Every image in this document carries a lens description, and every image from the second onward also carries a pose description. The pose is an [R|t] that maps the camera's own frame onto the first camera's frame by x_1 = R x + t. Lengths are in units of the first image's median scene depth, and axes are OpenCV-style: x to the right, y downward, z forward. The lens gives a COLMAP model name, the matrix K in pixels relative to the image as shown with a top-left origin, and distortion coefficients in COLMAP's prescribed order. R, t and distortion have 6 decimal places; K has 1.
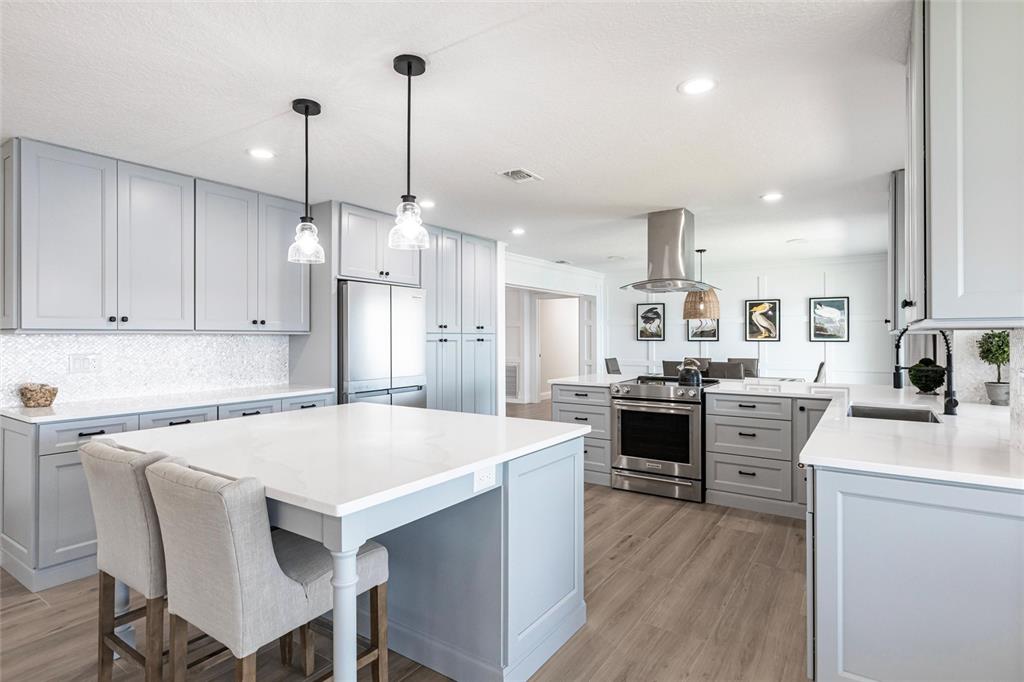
lens RADIAL K [[515.8, 0, 511.5], [0, 515.8, 340.0], [0, 0, 1]] dist [-0.007576, -0.000792]
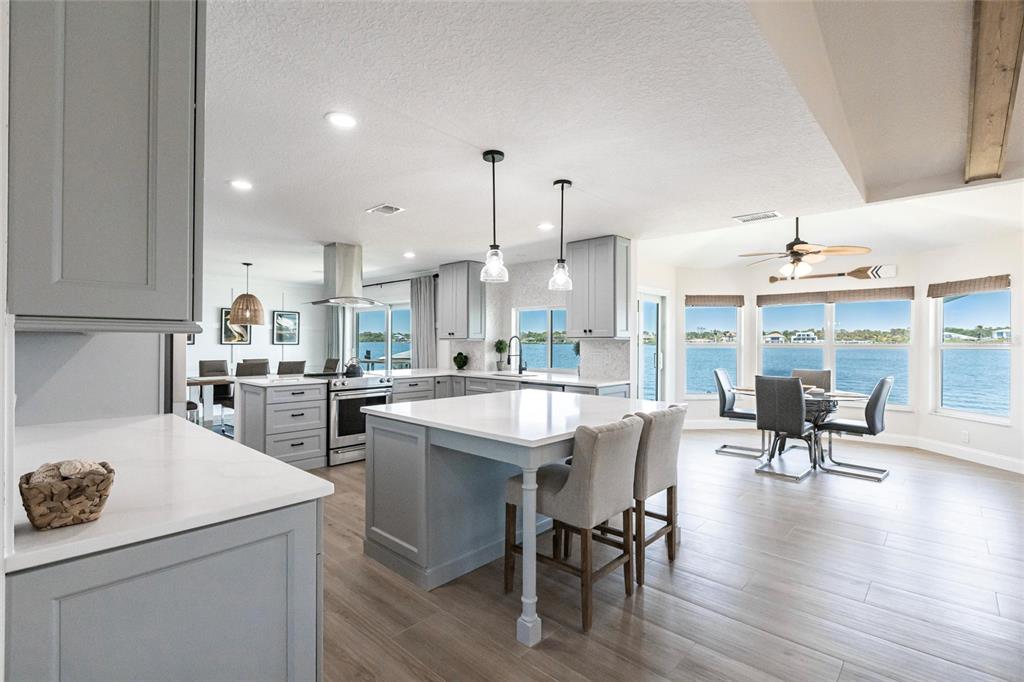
lens RADIAL K [[468.9, 0, 512.8], [0, 468.9, 341.8], [0, 0, 1]] dist [-0.051573, -0.000853]
pose [[0.175490, 0.003907, 0.984473, -0.455195], [0.000583, 0.999992, -0.004072, 0.000983], [-0.984481, 0.001289, 0.175487, 0.221932]]
